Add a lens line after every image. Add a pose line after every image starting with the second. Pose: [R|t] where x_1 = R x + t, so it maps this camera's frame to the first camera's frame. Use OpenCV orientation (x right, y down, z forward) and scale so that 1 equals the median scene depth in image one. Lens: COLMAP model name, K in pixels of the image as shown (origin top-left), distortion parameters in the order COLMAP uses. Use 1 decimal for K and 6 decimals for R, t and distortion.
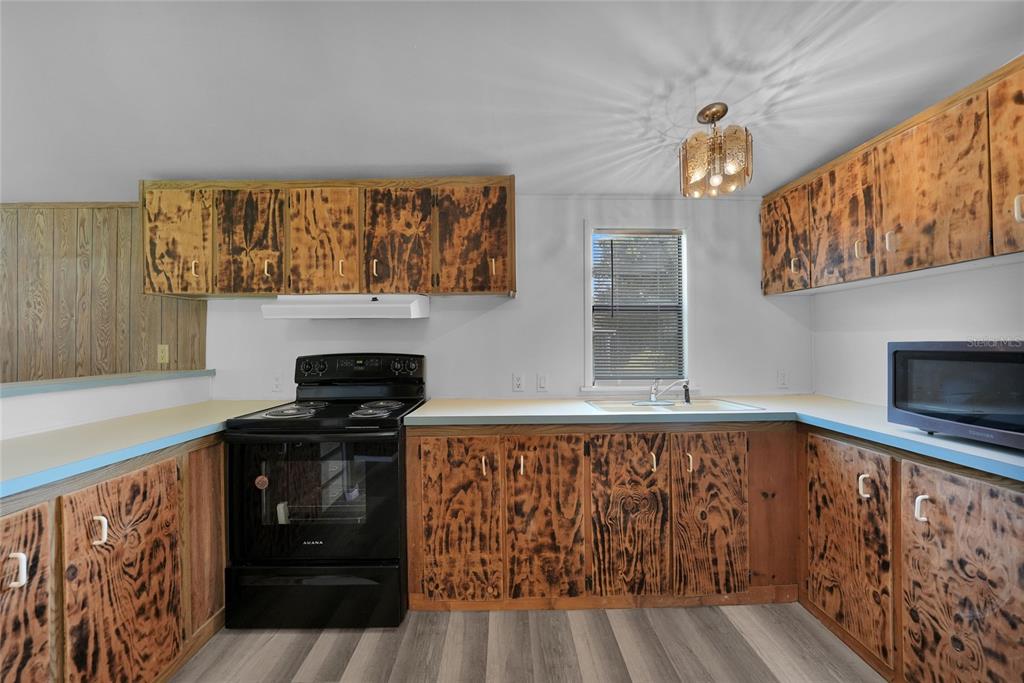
lens RADIAL K [[358.7, 0, 512.0], [0, 358.7, 341.5], [0, 0, 1]] dist [-0.026251, 0.005431]
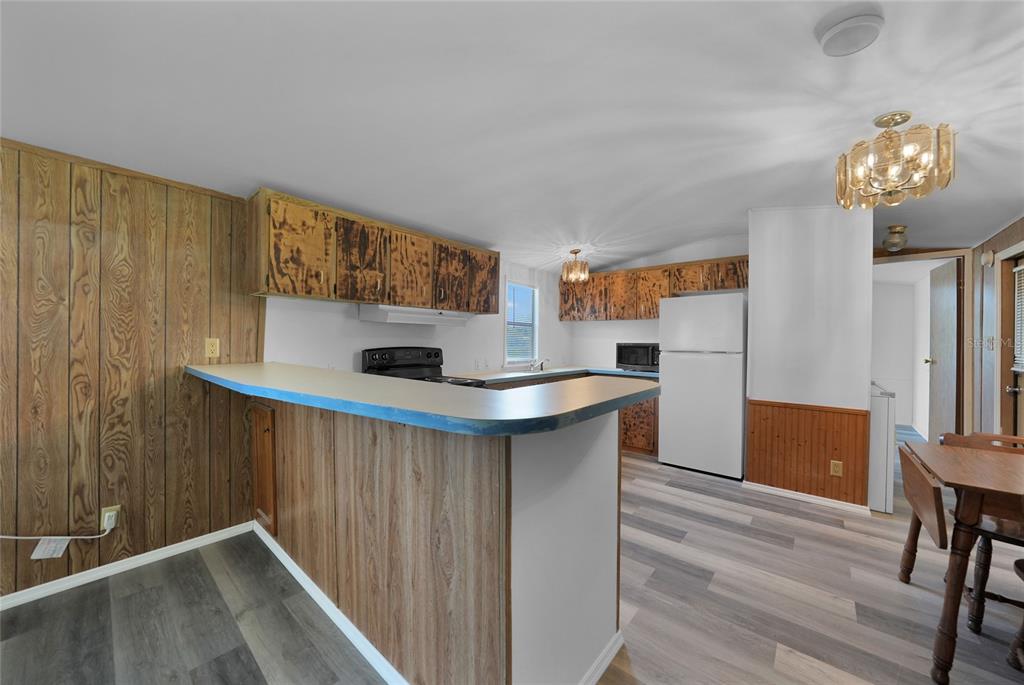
lens RADIAL K [[358.7, 0, 512.0], [0, 358.7, 342.5], [0, 0, 1]] dist [-0.026251, 0.005431]
pose [[0.668280, 0.010709, 0.743833, -1.358698], [-0.016137, 0.999870, 0.000103, 0.008302], [-0.743735, -0.012072, 0.668366, -0.314733]]
